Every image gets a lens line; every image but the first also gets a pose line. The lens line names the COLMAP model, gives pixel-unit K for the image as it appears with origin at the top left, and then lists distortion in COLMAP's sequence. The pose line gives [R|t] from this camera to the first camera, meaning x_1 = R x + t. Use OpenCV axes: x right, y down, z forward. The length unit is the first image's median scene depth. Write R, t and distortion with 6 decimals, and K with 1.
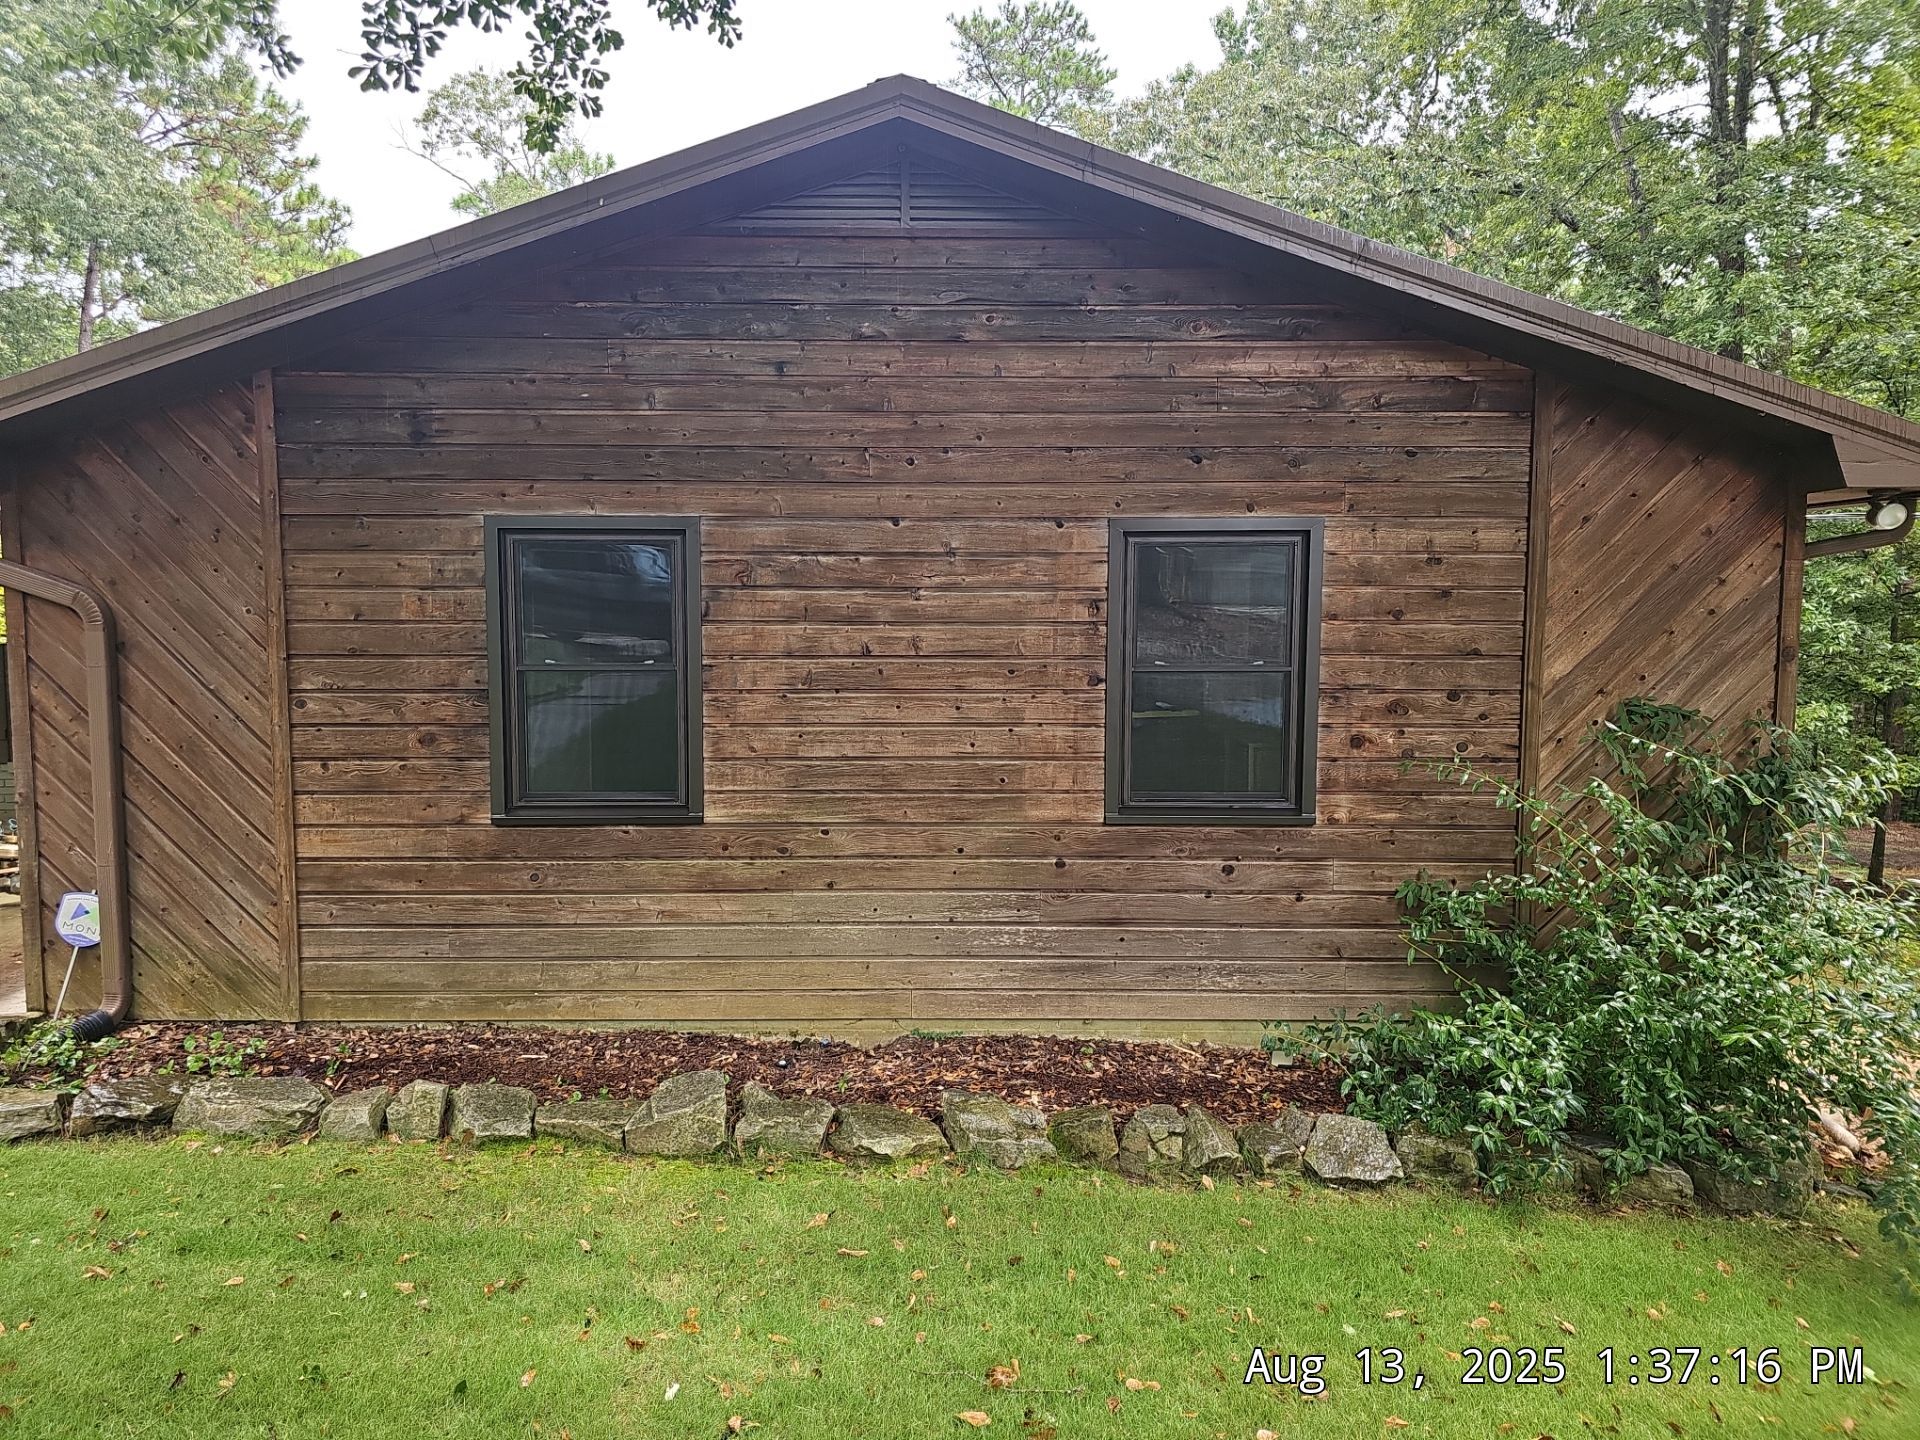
lens RADIAL K [[1244.4, 0, 964.2], [0, 1244.4, 704.4], [0, 0, 1]] dist [0.040995, -0.026994]
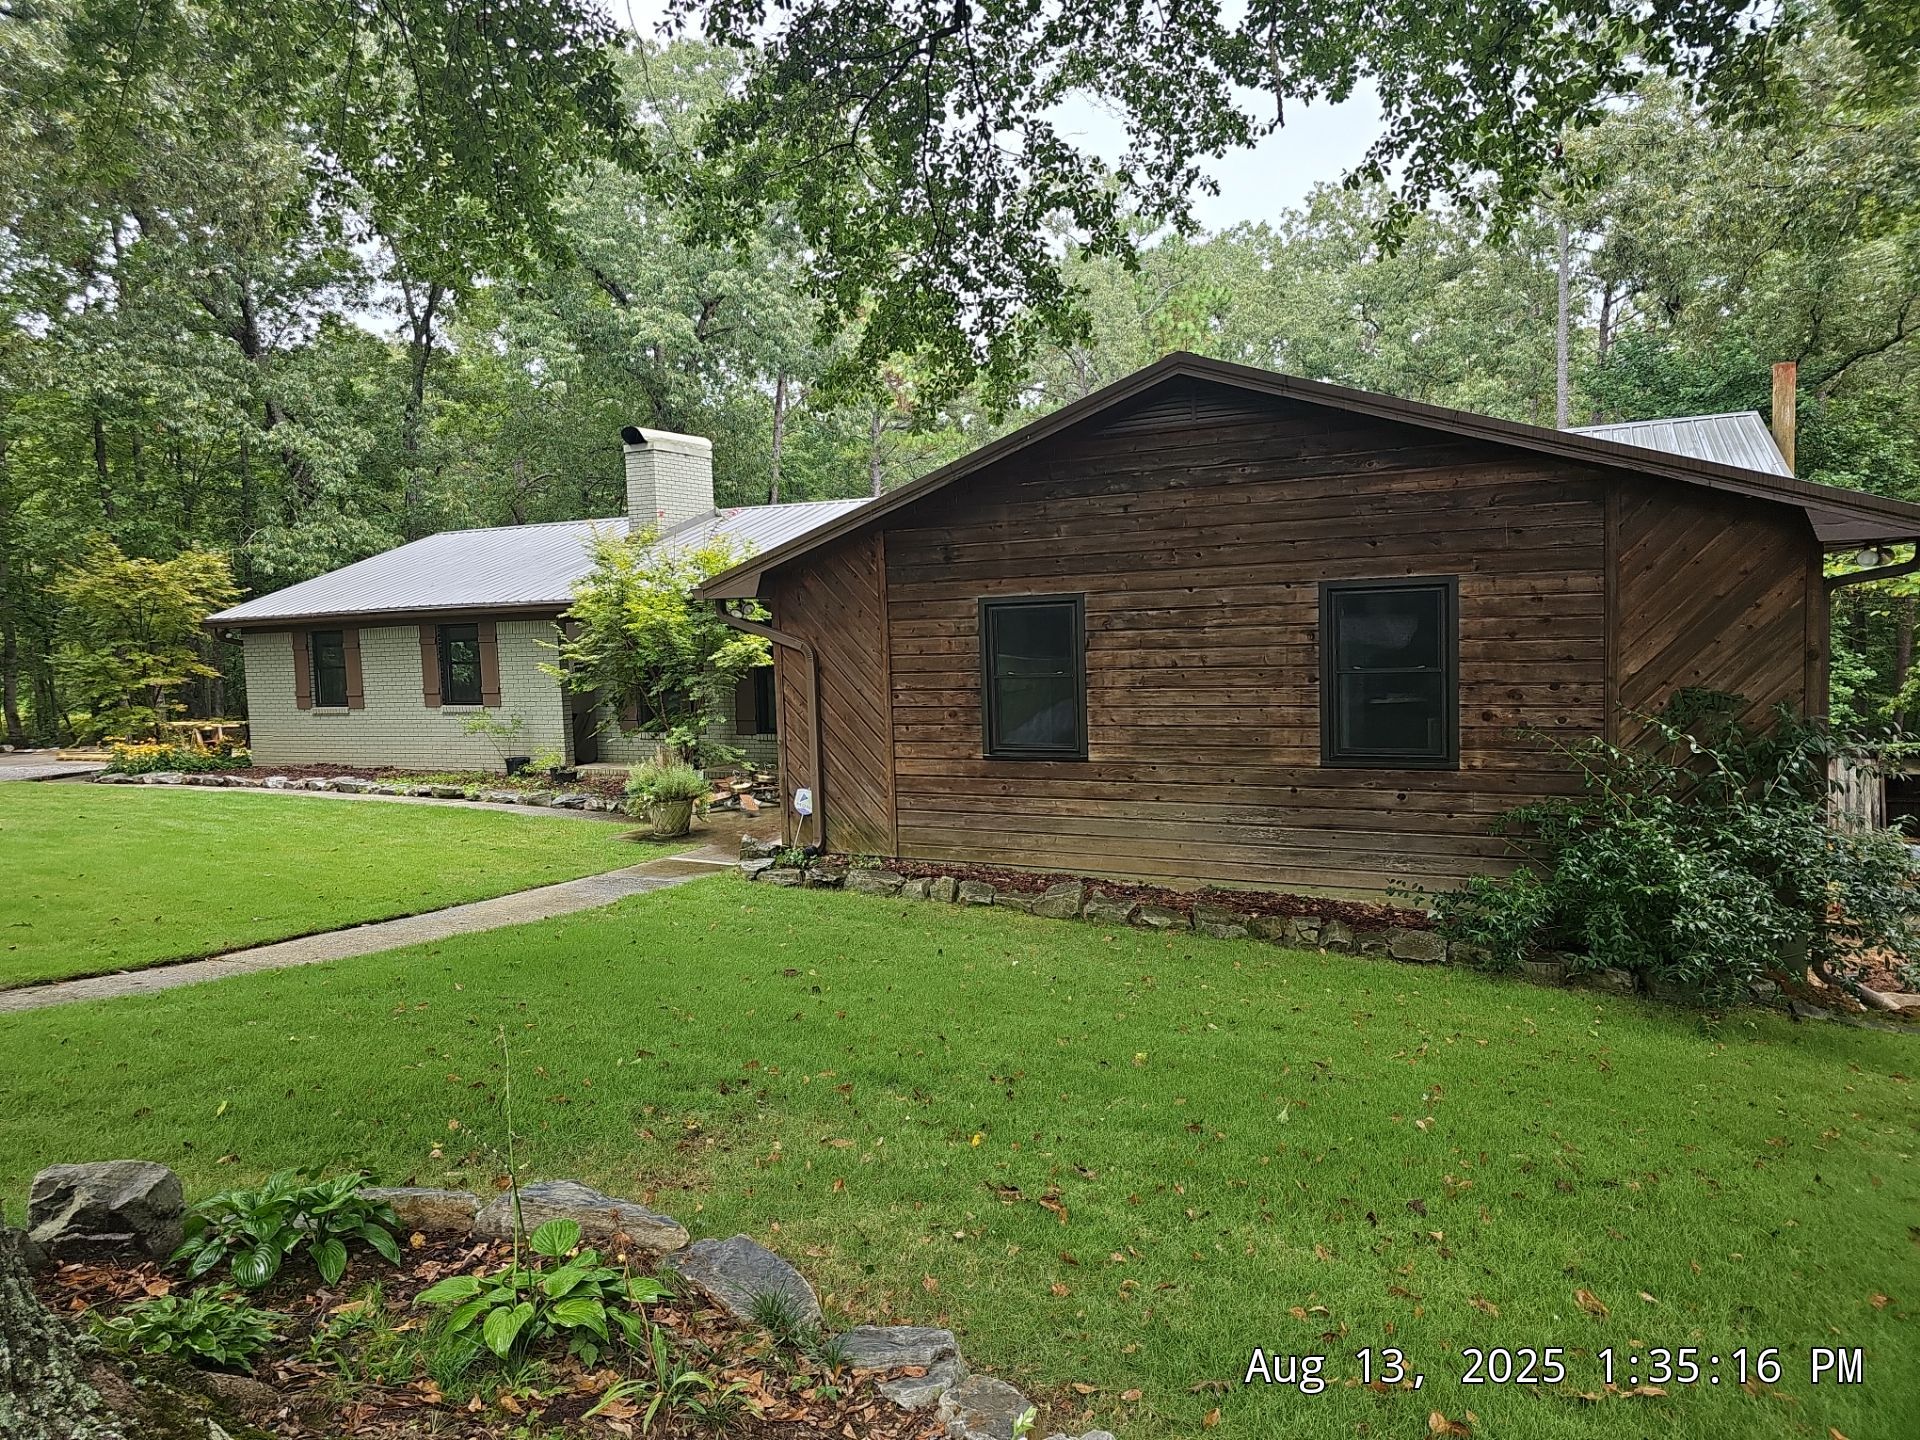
lens RADIAL K [[1244.4, 0, 954.0], [0, 1244.4, 719.8], [0, 0, 1]] dist [0.040995, -0.026994]
pose [[0.895679, 0.002451, -0.444695, 0.422455], [0.001973, 0.999953, 0.009485, 0.018026], [0.444698, -0.009373, 0.895632, -0.711044]]
